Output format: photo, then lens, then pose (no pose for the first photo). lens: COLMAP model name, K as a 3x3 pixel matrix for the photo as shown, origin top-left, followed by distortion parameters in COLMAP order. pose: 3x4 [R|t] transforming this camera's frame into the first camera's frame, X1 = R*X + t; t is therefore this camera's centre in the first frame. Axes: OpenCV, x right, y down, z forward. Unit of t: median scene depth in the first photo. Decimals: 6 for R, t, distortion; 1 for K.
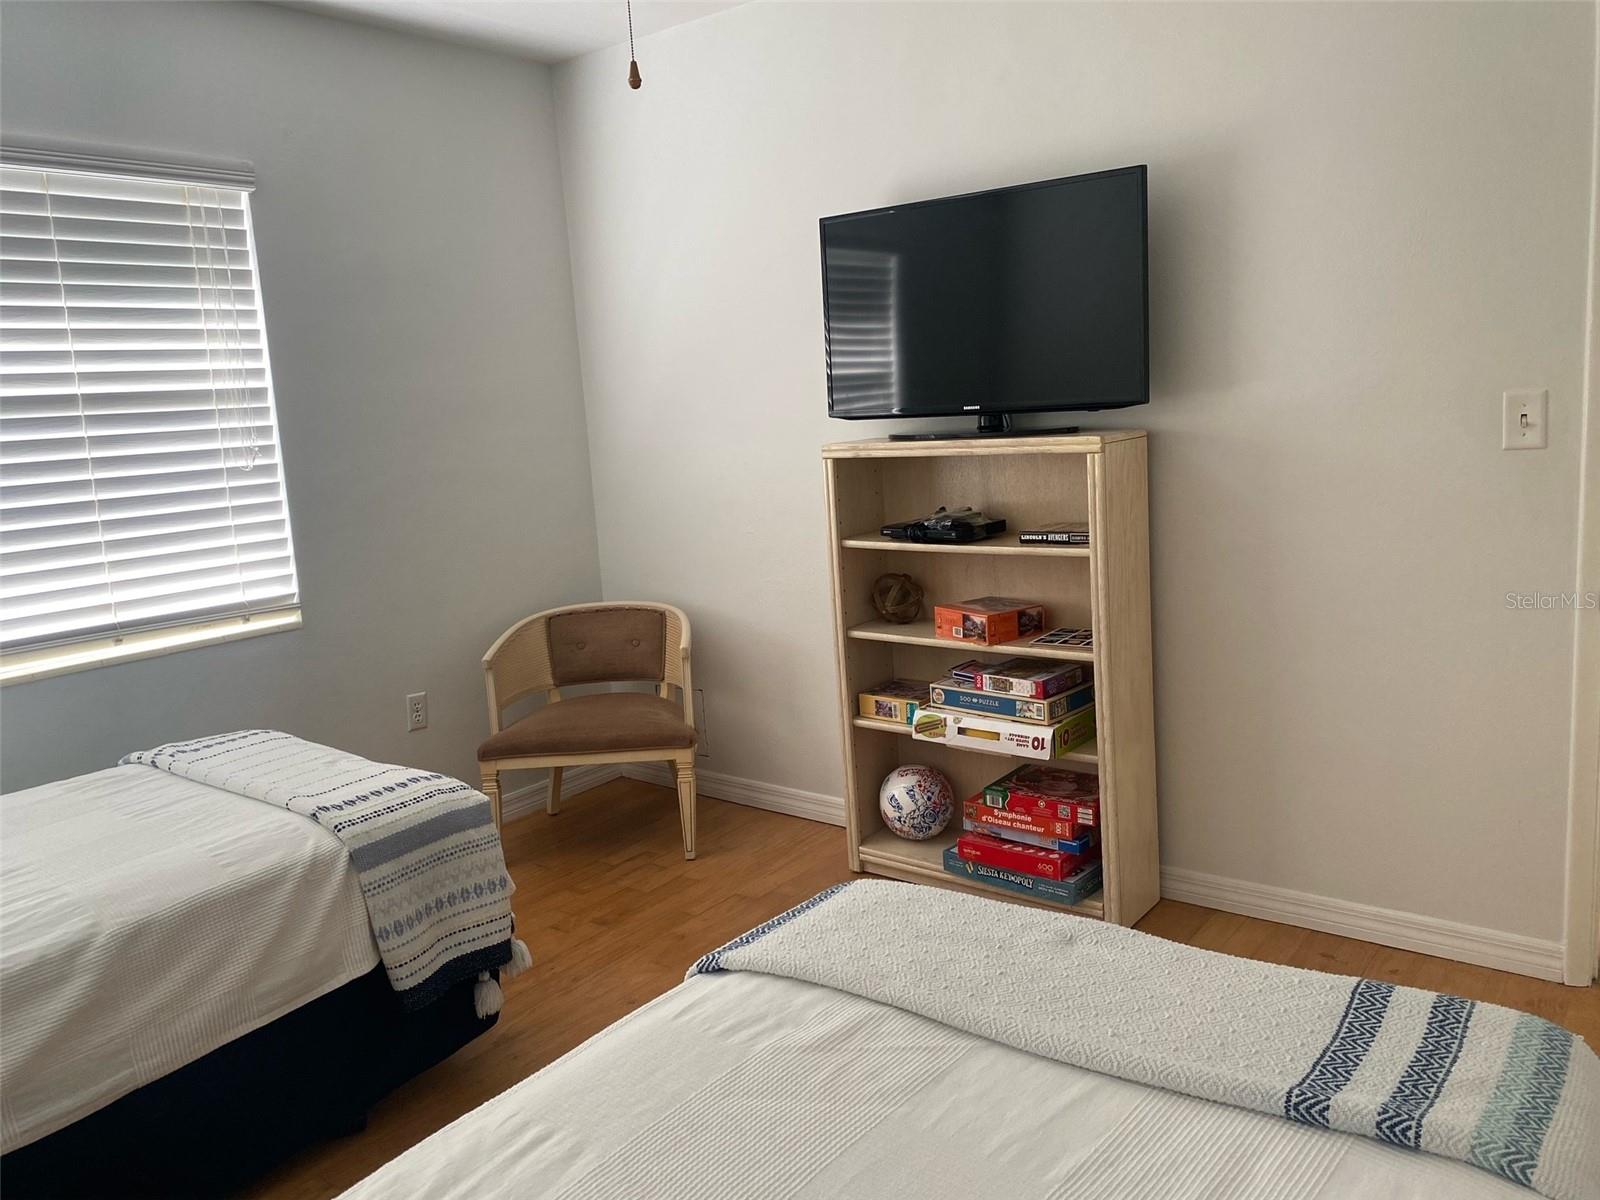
lens RADIAL K [[1218.0, 0, 798.9], [0, 1218.0, 605.1], [0, 0, 1]] dist [0.022802, -0.017915]
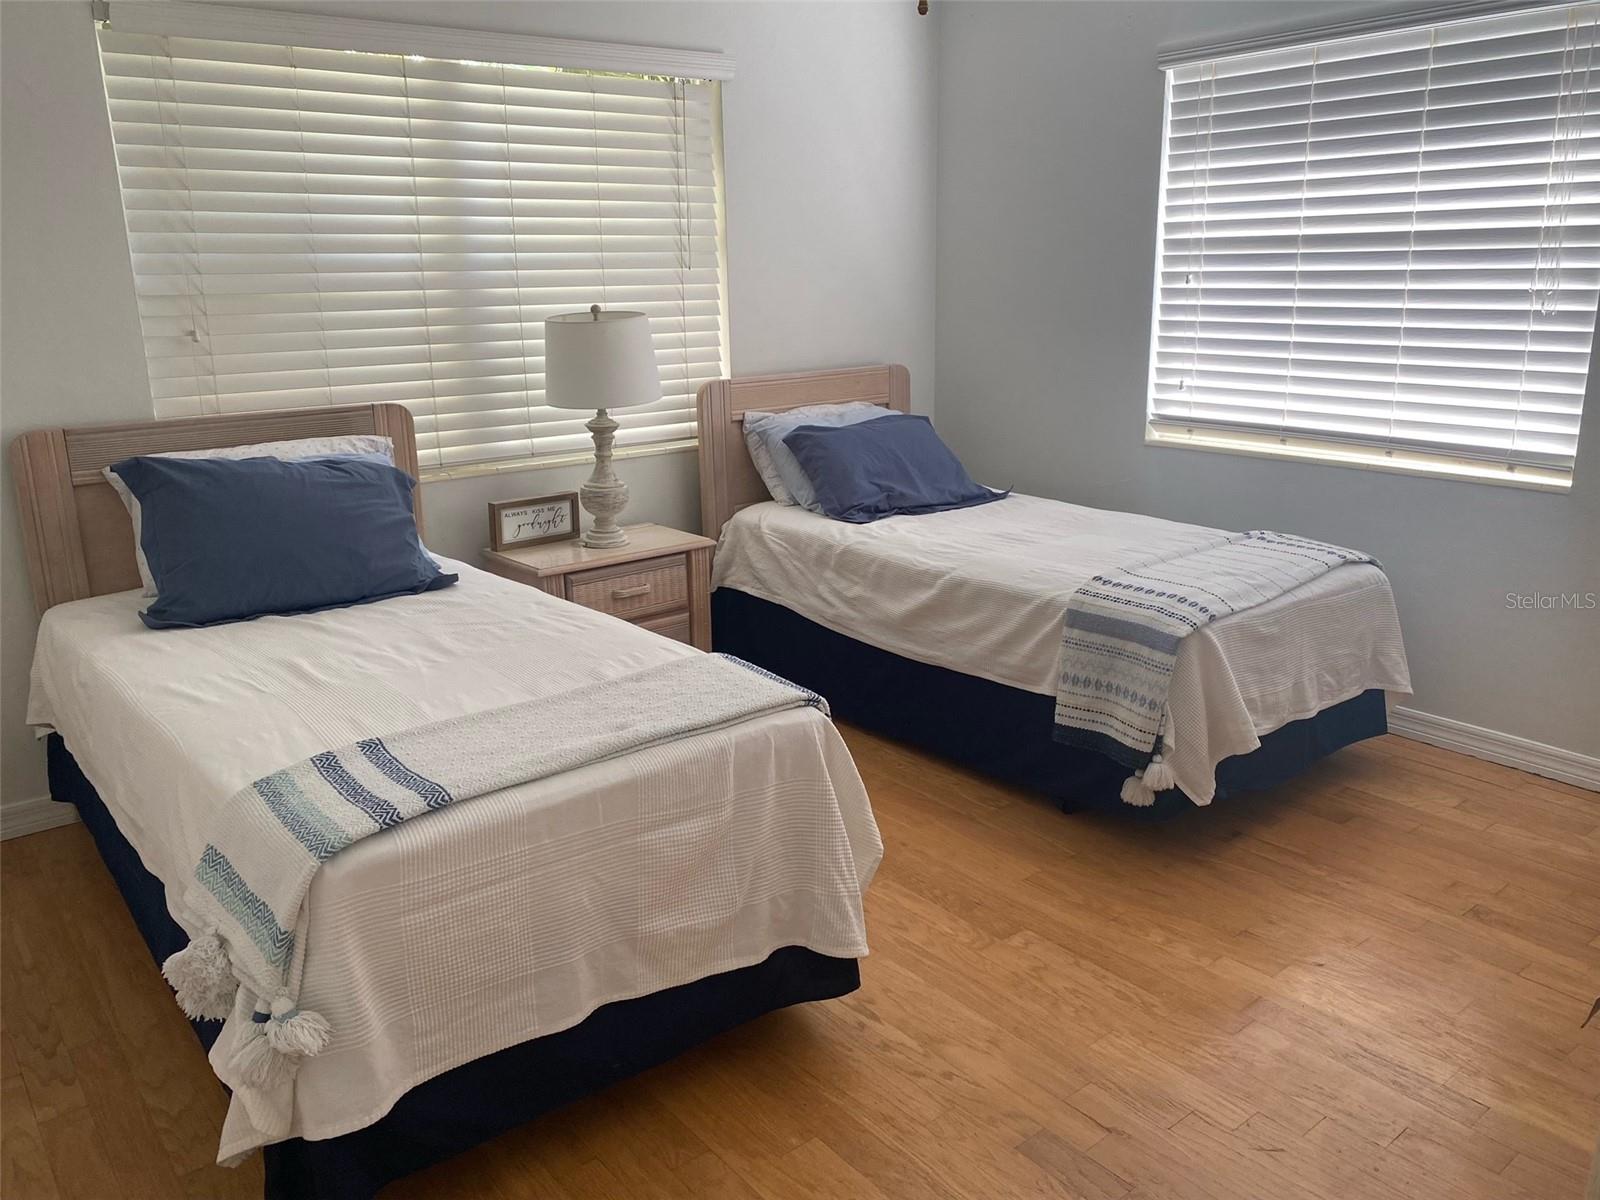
lens RADIAL K [[1218.0, 0, 796.4], [0, 1218.0, 598.2], [0, 0, 1]] dist [0.022802, -0.017915]
pose [[-0.217760, 0.312545, -0.924606, 0.842019], [-0.146905, 0.926051, 0.347632, -0.205593], [0.964883, 0.211529, -0.155742, 0.856094]]
